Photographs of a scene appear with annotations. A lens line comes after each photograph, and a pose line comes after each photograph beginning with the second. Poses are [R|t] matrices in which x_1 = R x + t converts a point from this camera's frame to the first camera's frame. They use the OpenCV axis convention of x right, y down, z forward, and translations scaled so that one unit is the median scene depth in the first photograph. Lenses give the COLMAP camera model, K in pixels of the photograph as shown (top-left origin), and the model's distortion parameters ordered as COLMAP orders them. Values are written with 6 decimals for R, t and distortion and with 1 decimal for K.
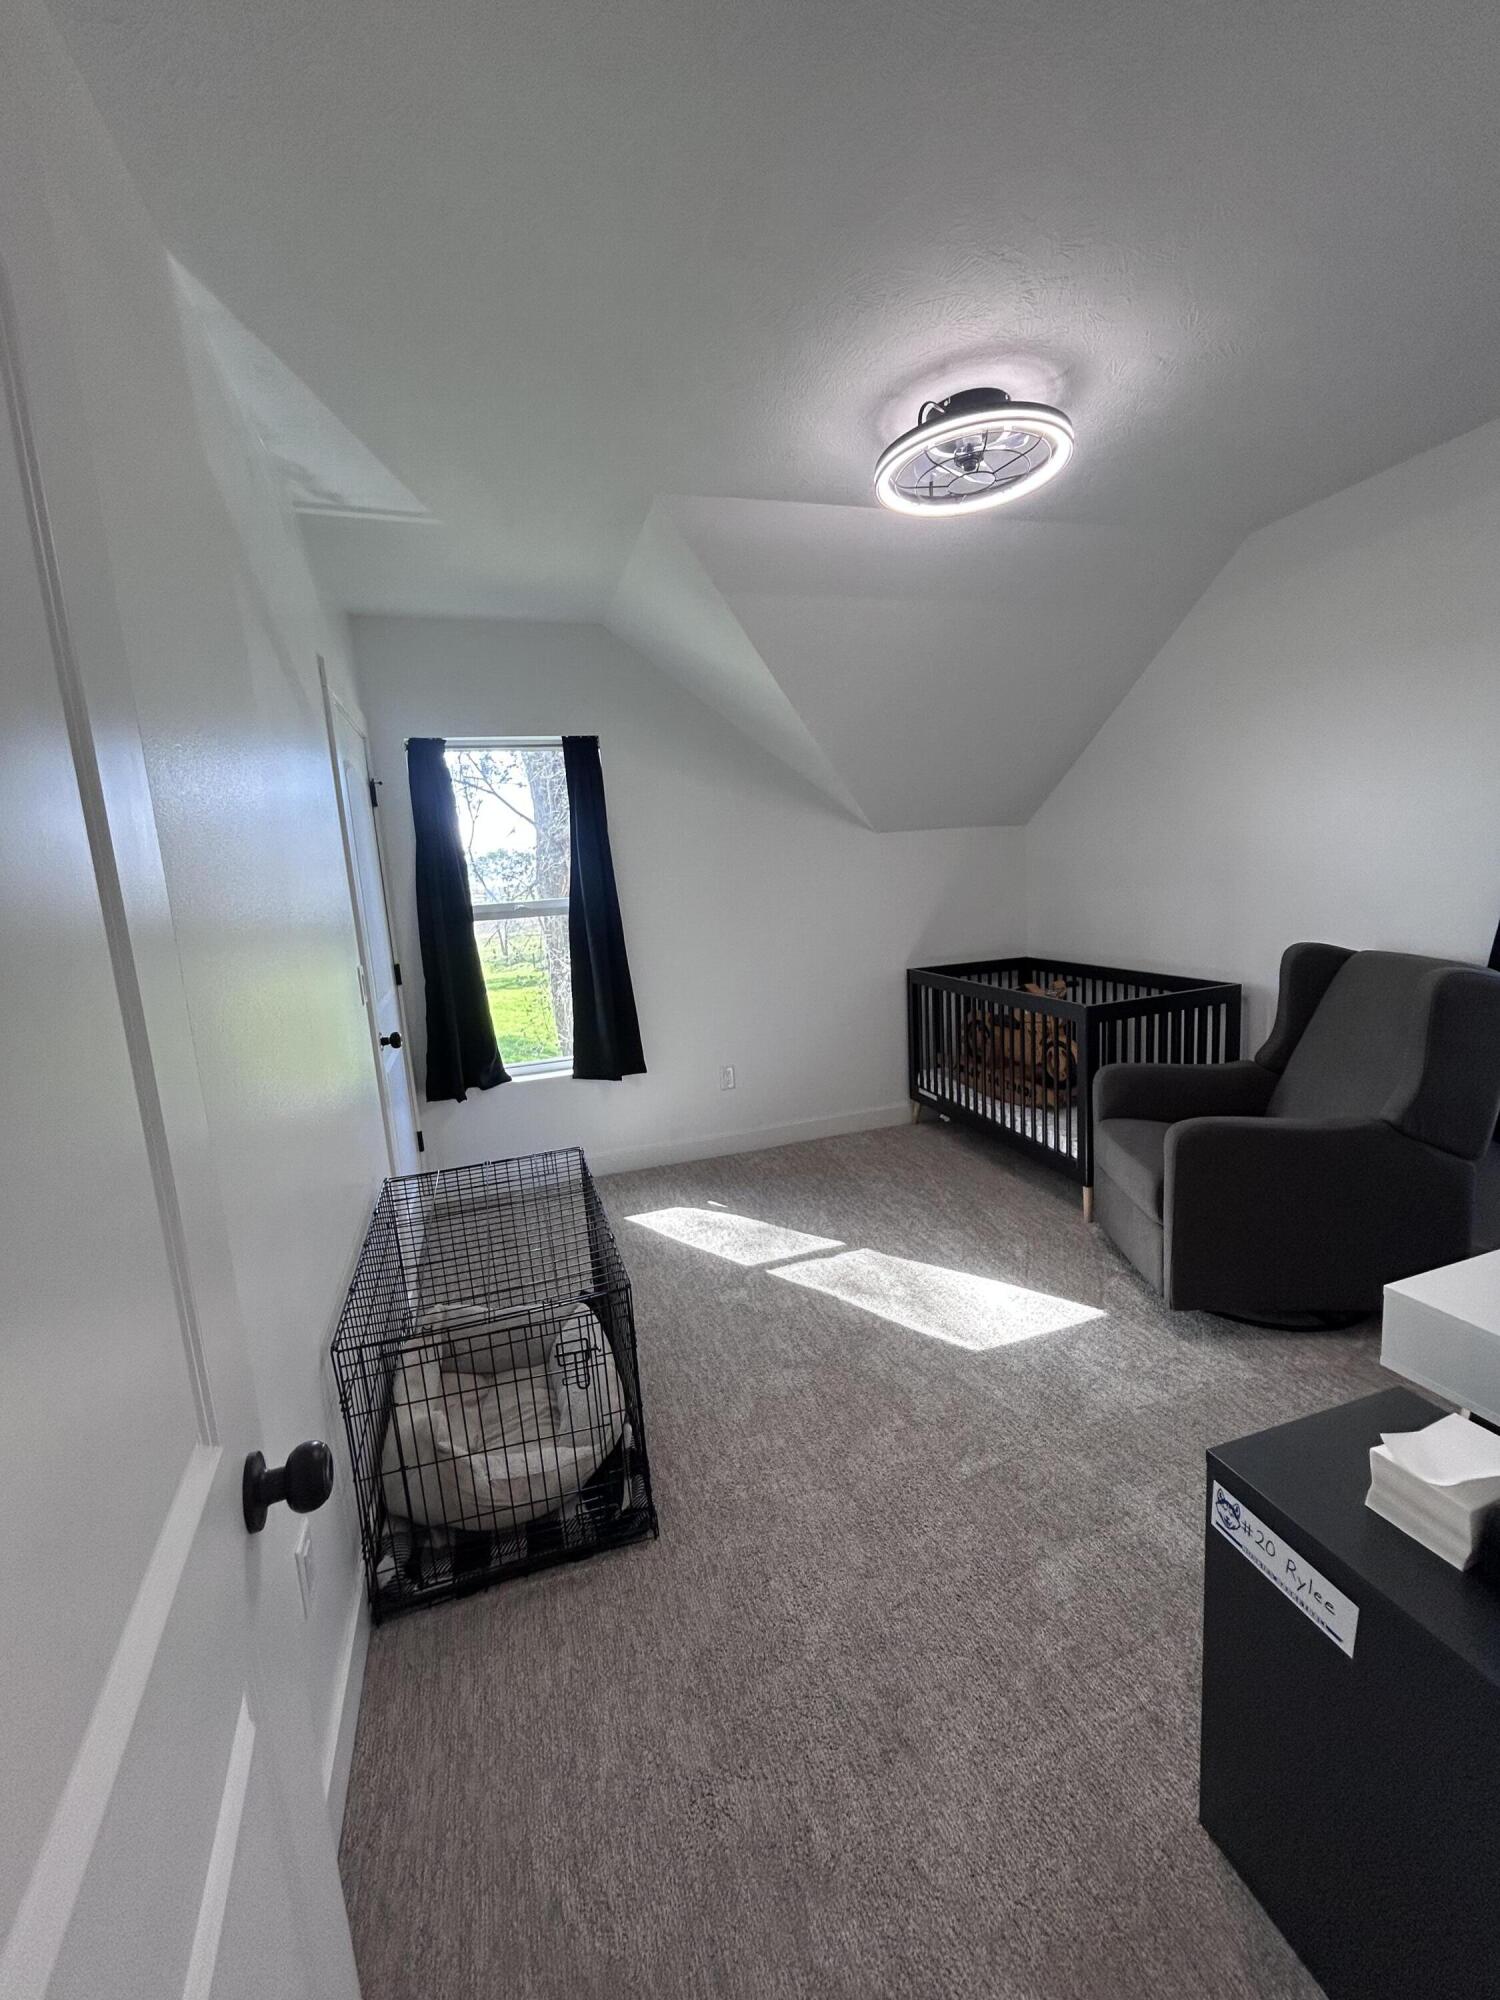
lens RADIAL K [[812.3, 0, 745.4], [0, 812.3, 996.3], [0, 0, 1]] dist [0.005692, 0.000079]
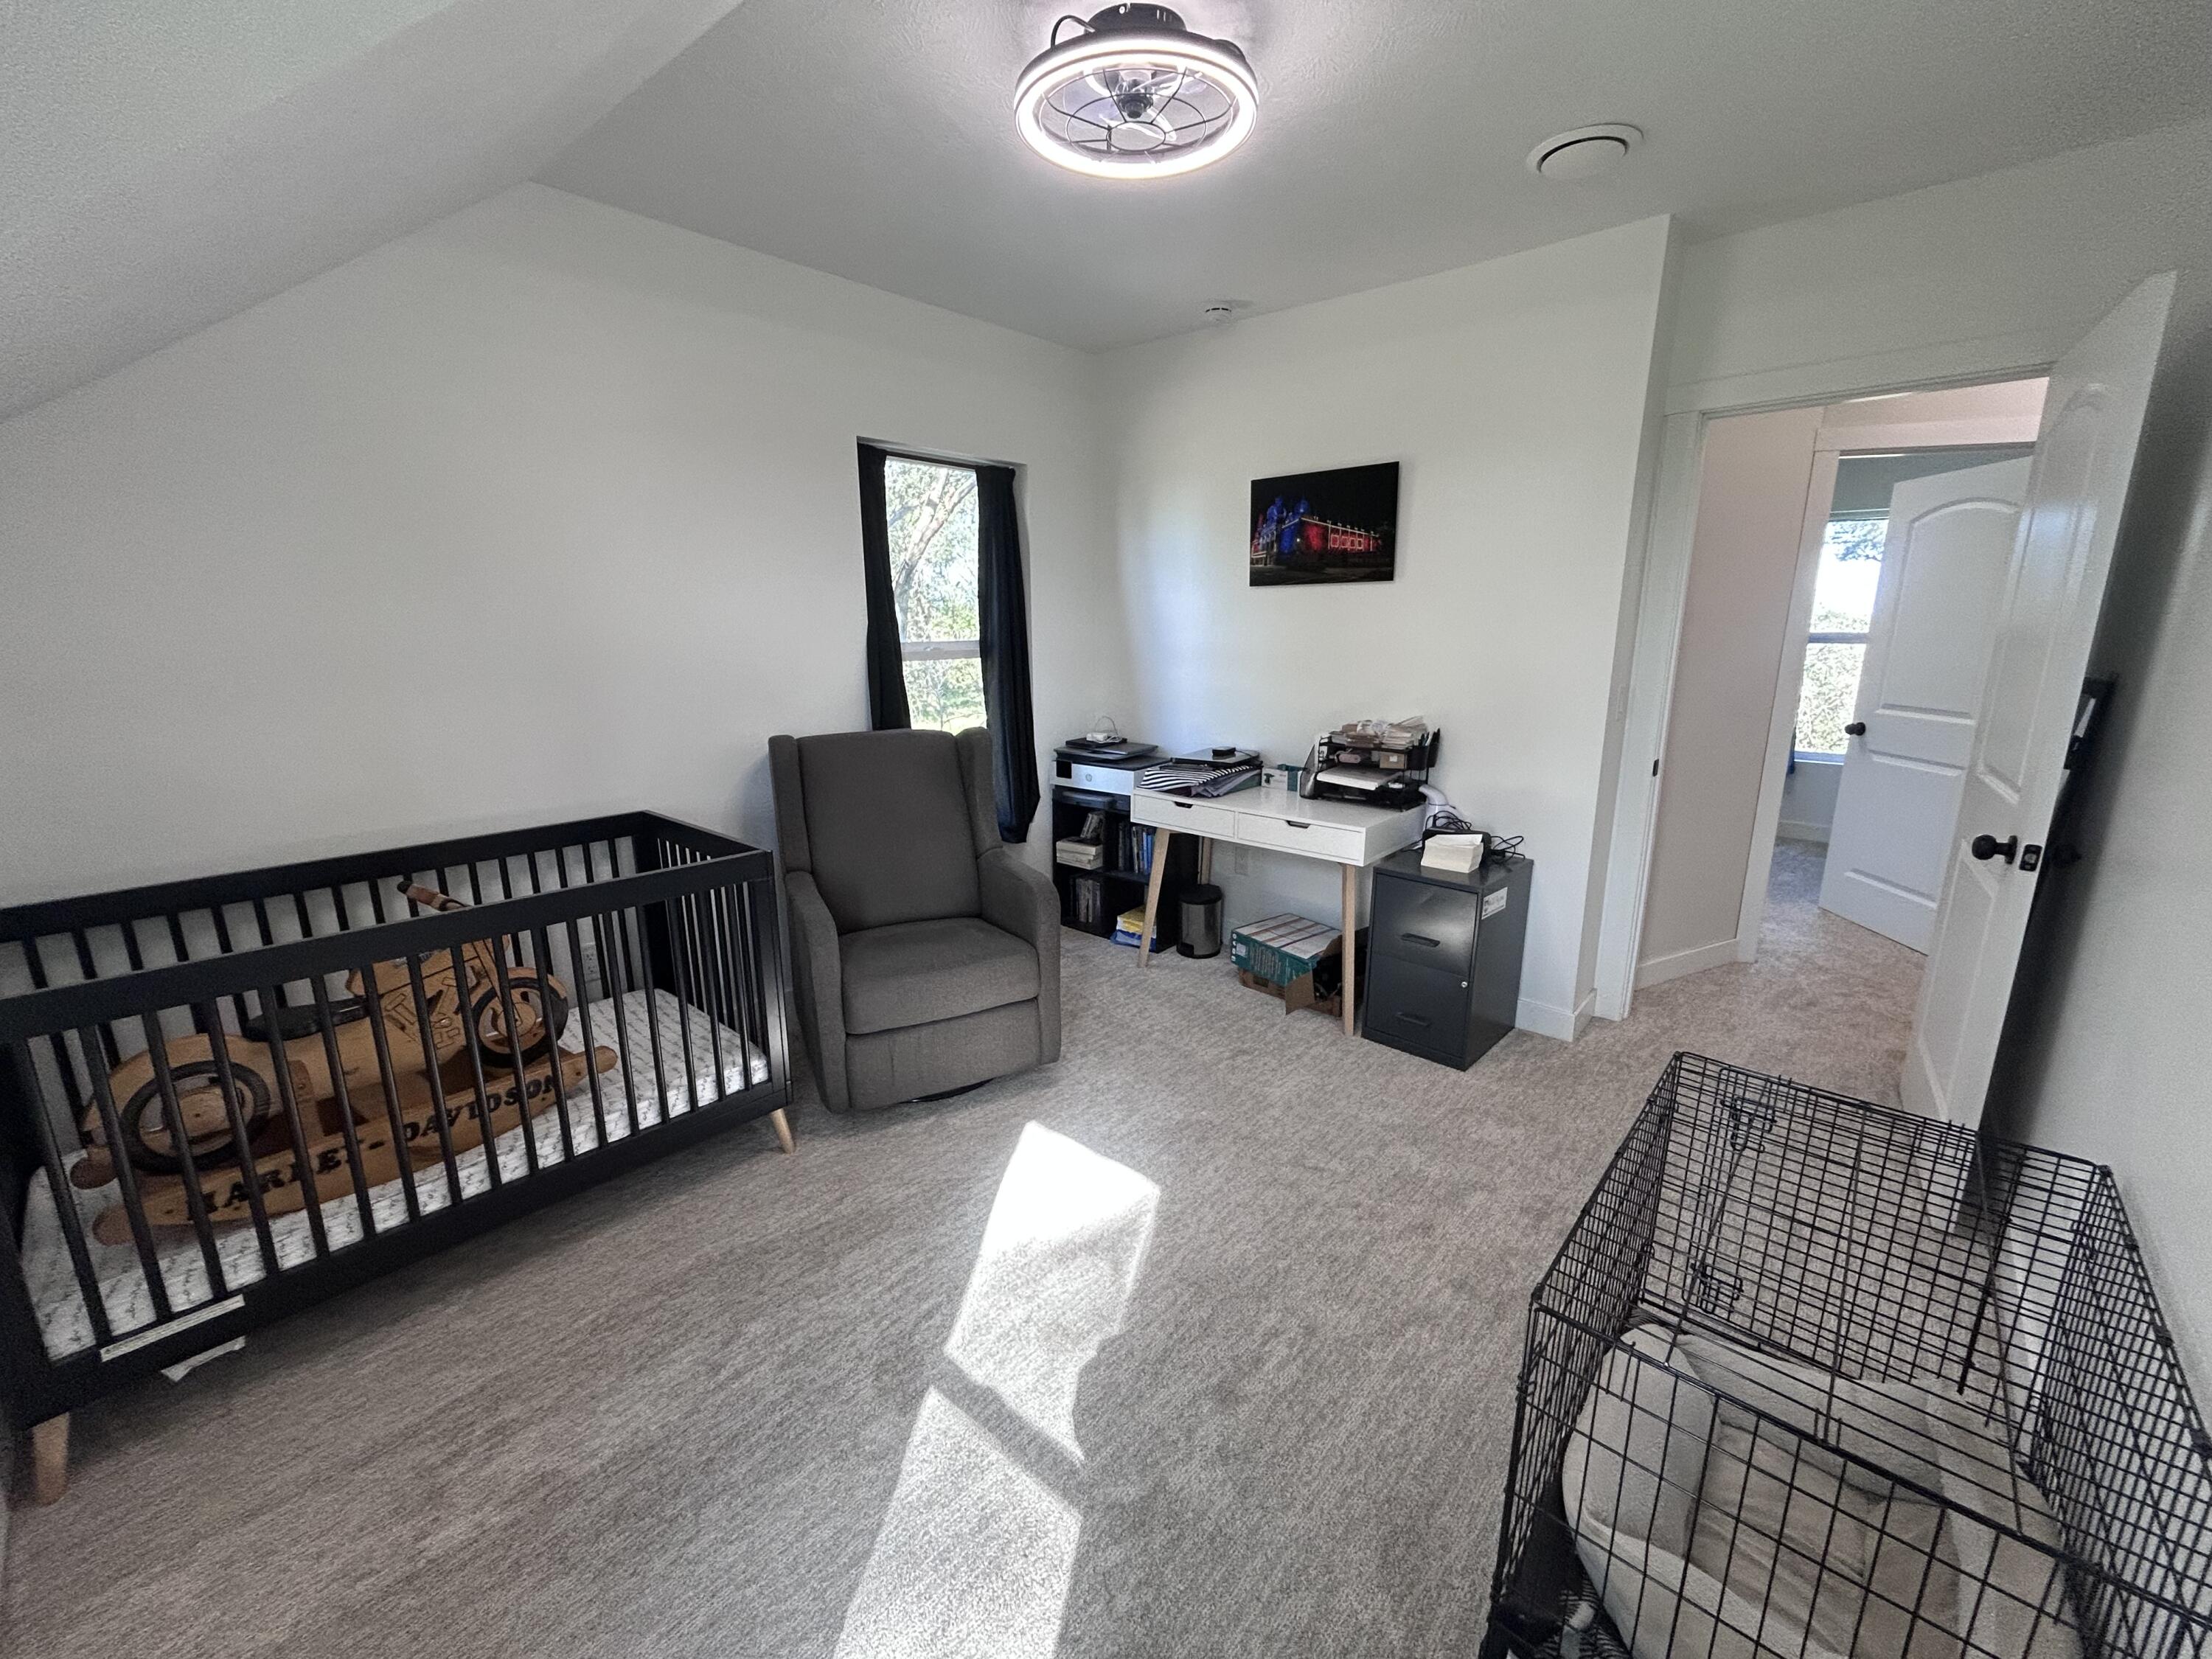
lens RADIAL K [[898.4, 0, 1101.2], [0, 898.4, 816.2], [0, 0, 1]] dist [0.005692, 0.000079]
pose [[-0.494157, -0.135468, 0.858753, -0.383872], [0.168131, 0.954246, 0.247280, -0.165150], [-0.852960, 0.266578, -0.448771, 1.122689]]
